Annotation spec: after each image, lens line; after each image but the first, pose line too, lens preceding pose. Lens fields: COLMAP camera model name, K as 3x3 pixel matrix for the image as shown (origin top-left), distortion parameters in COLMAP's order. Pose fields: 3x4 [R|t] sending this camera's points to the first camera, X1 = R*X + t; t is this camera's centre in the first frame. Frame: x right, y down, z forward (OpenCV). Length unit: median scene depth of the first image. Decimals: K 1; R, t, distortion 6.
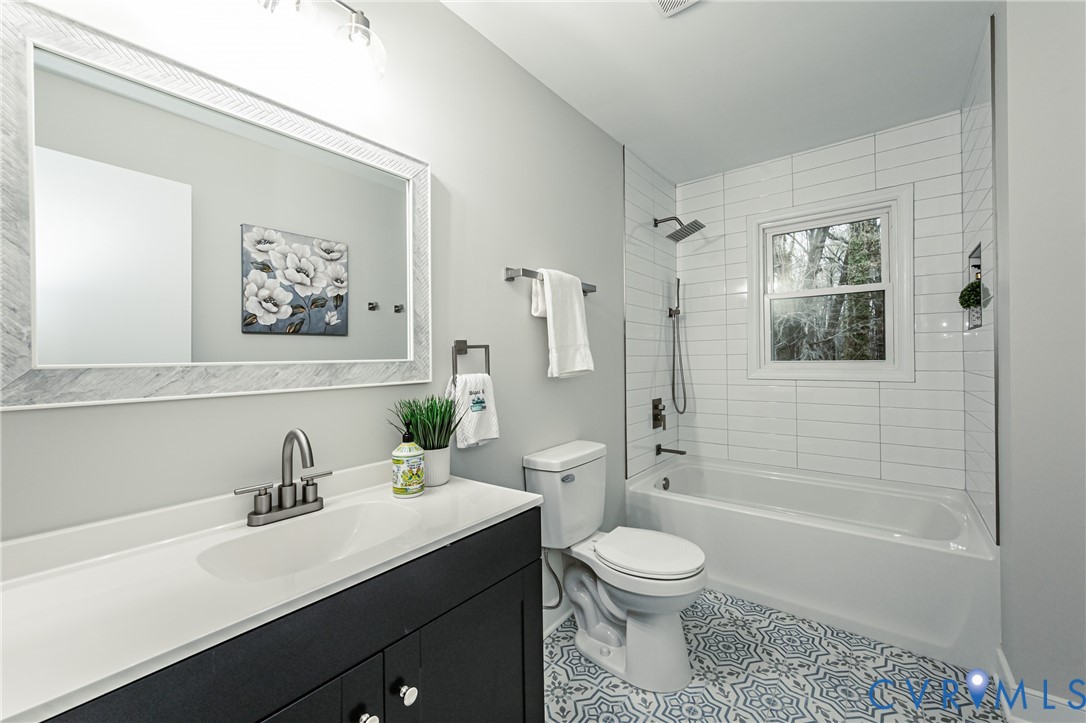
lens RADIAL K [[435.3, 0, 542.5], [0, 435.3, 359.5], [0, 0, 1]] dist [0.000011, 0.000196]
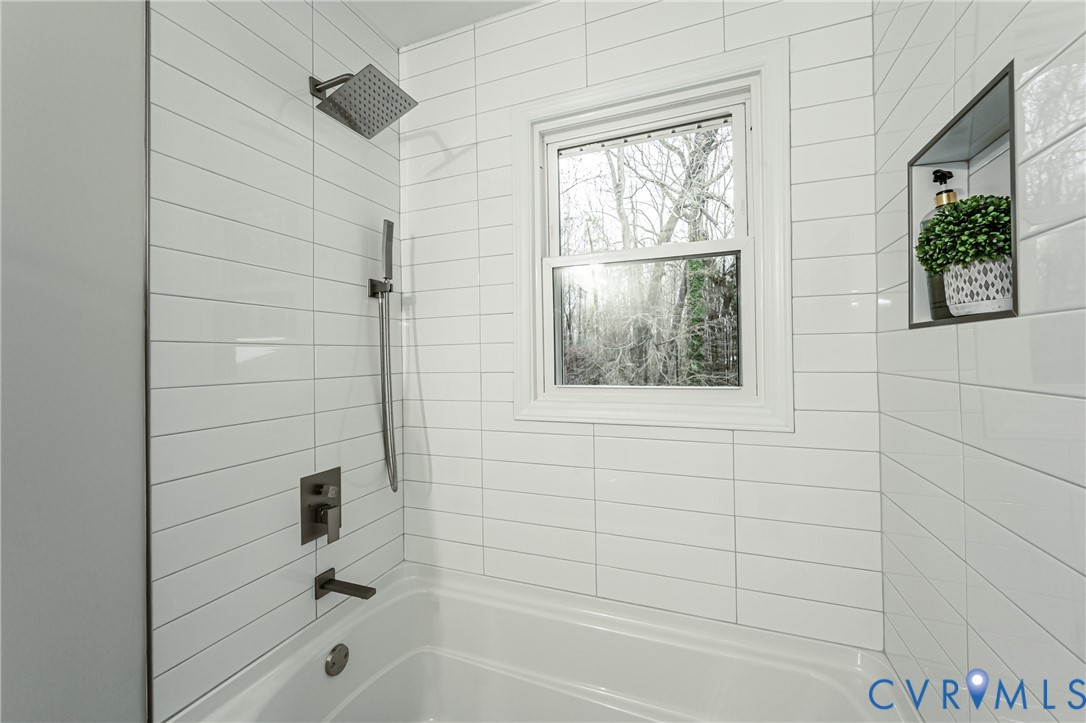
lens RADIAL K [[435.3, 0, 545.8], [0, 435.3, 356.4], [0, 0, 1]] dist [0.000011, 0.000196]
pose [[0.956457, -0.003129, 0.291857, 0.338133], [0.004443, 0.999983, -0.003840, -0.027148], [-0.291840, 0.004970, 0.956454, 0.468400]]
